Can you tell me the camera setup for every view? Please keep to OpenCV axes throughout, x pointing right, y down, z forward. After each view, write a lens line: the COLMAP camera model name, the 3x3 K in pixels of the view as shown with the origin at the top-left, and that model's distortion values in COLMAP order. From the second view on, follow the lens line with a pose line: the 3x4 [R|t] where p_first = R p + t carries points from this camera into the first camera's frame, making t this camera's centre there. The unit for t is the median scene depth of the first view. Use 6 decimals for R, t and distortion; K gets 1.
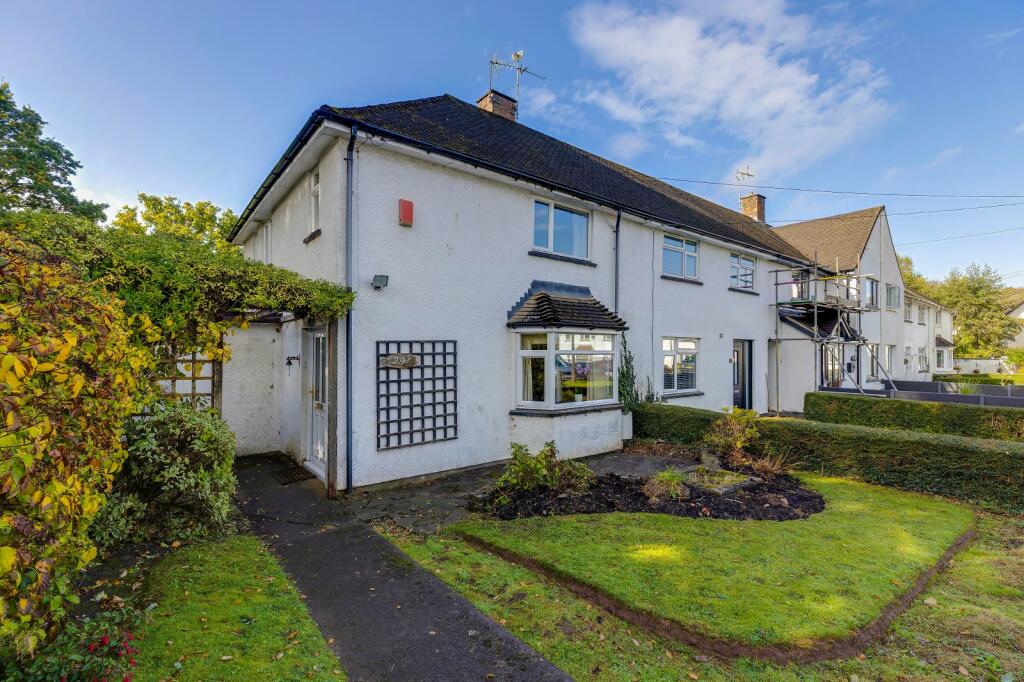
lens RADIAL K [[462.1, 0, 512.0], [0, 462.1, 346.8], [0, 0, 1]] dist [0.008119, -0.000964]
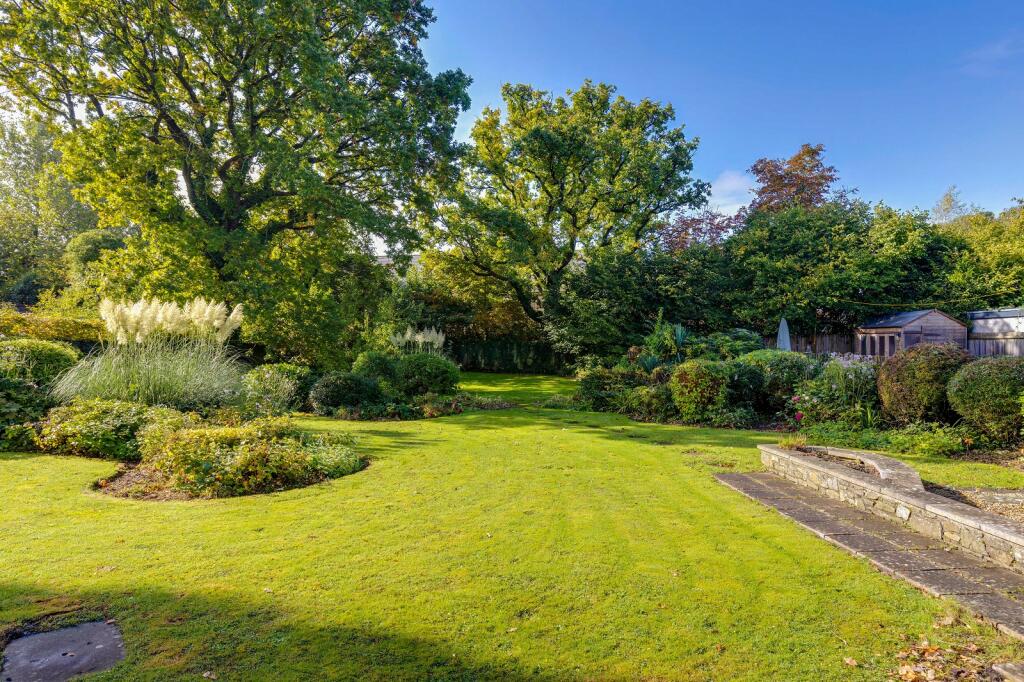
lens RADIAL K [[611.2, 0, 515.5], [0, 611.2, 339.9], [0, 0, 1]] dist [0.013281, -0.004359]
pose [[0.822347, -0.008265, -0.568926, -0.420508], [0.012805, 0.999910, 0.003982, 0.002266], [0.568842, -0.010560, 0.822379, 0.435225]]
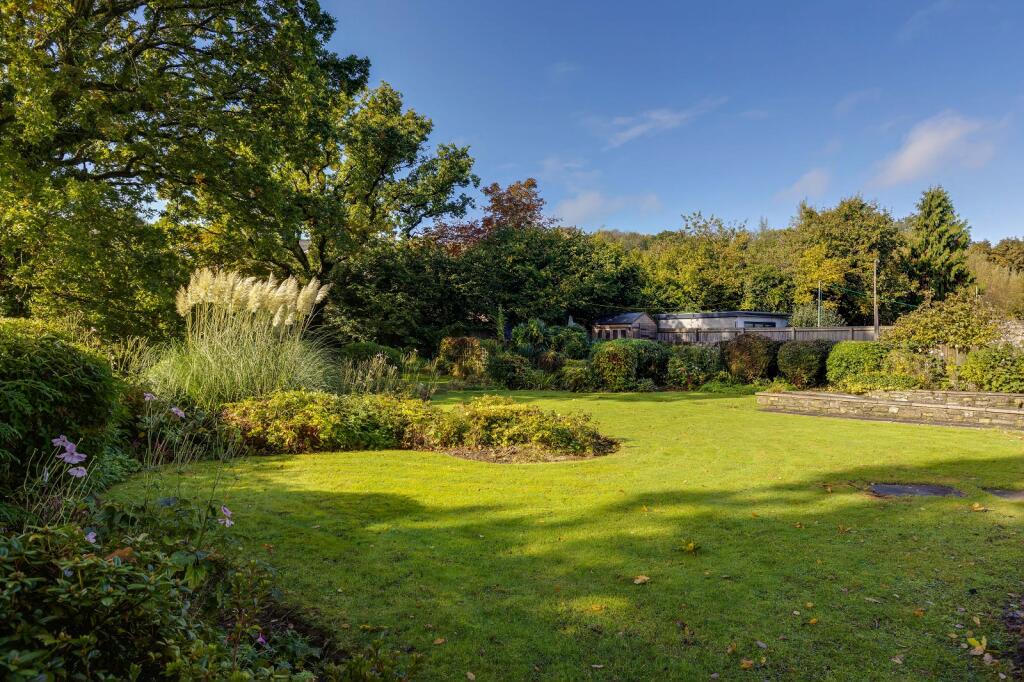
lens RADIAL K [[611.2, 0, 518.3], [0, 611.2, 344.9], [0, 0, 1]] dist [0.013281, -0.004359]
pose [[0.995640, -0.003191, 0.093222, -0.753155], [0.000626, 0.999621, 0.027535, 0.003266], [-0.093274, -0.027356, 0.995265, 0.257695]]
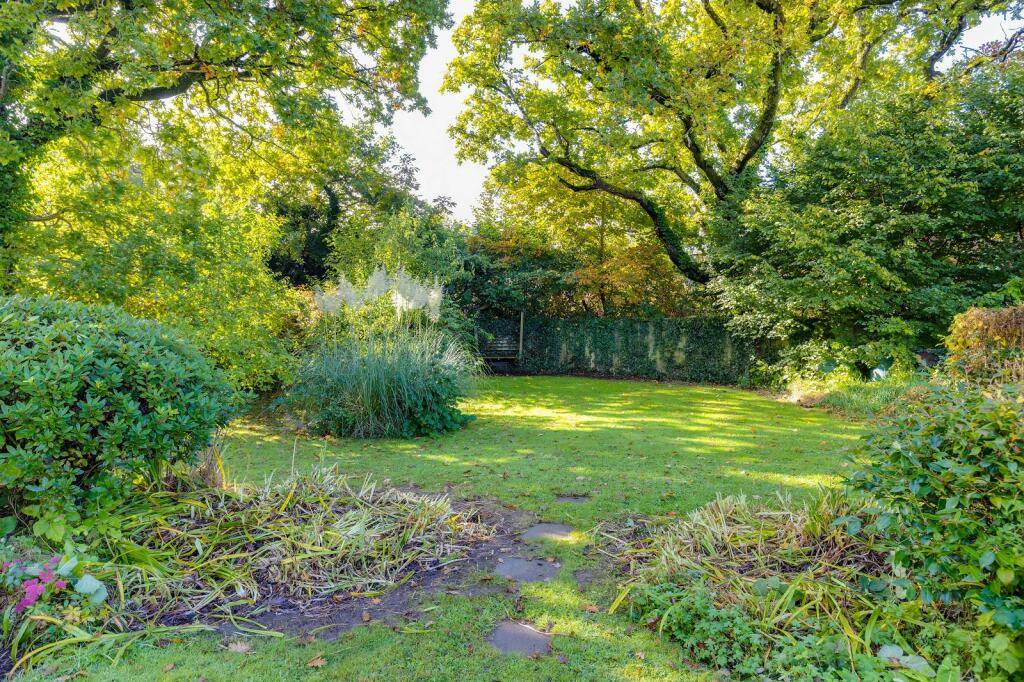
lens RADIAL K [[615.7, 0, 511.7], [0, 615.7, 339.5], [0, 0, 1]] dist [-0.006956, -0.000599]
pose [[0.625651, -0.010846, -0.780028, -0.681925], [0.015106, 0.999884, -0.001787, 0.028322], [0.779957, -0.010665, 0.625742, 0.879778]]
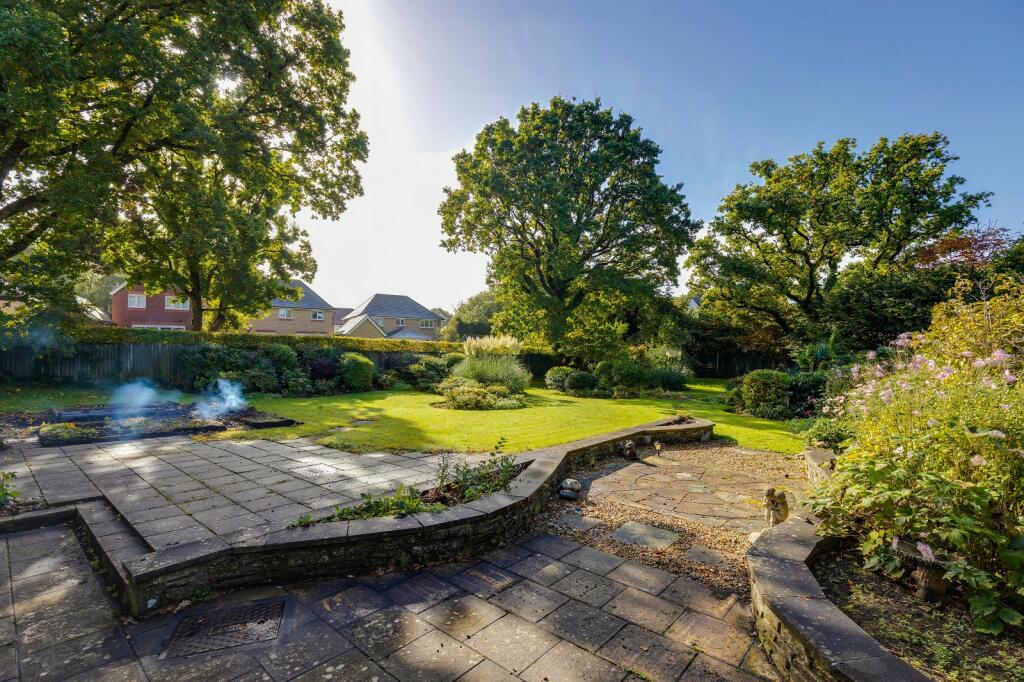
lens RADIAL K [[462.1, 0, 505.8], [0, 462.1, 345.3], [0, 0, 1]] dist [0.008119, -0.000964]
pose [[0.180097, -0.023615, -0.983365, -0.111449], [0.004763, 0.999721, -0.023135, 0.005112], [0.983637, -0.000517, 0.180159, 0.543530]]
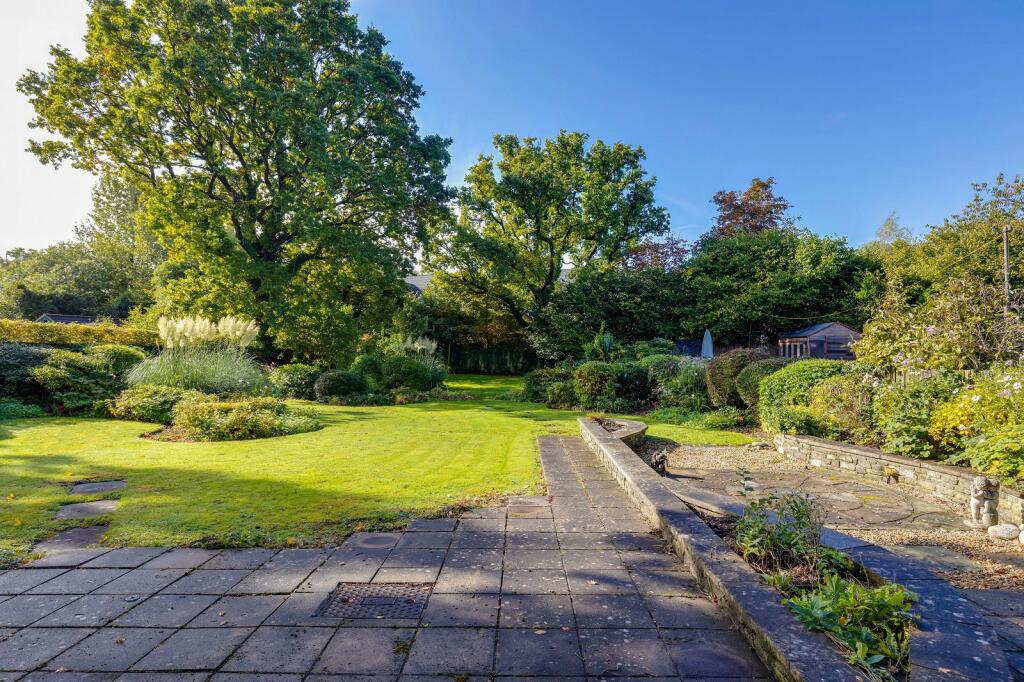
lens RADIAL K [[572.8, 0, 513.3], [0, 572.8, 339.9], [0, 0, 1]] dist [0.013163, 0.001682]
pose [[0.769571, -0.015831, -0.638365, -0.258327], [0.010432, 0.999871, -0.012221, 0.005909], [0.638476, 0.002745, 0.769636, 0.405185]]
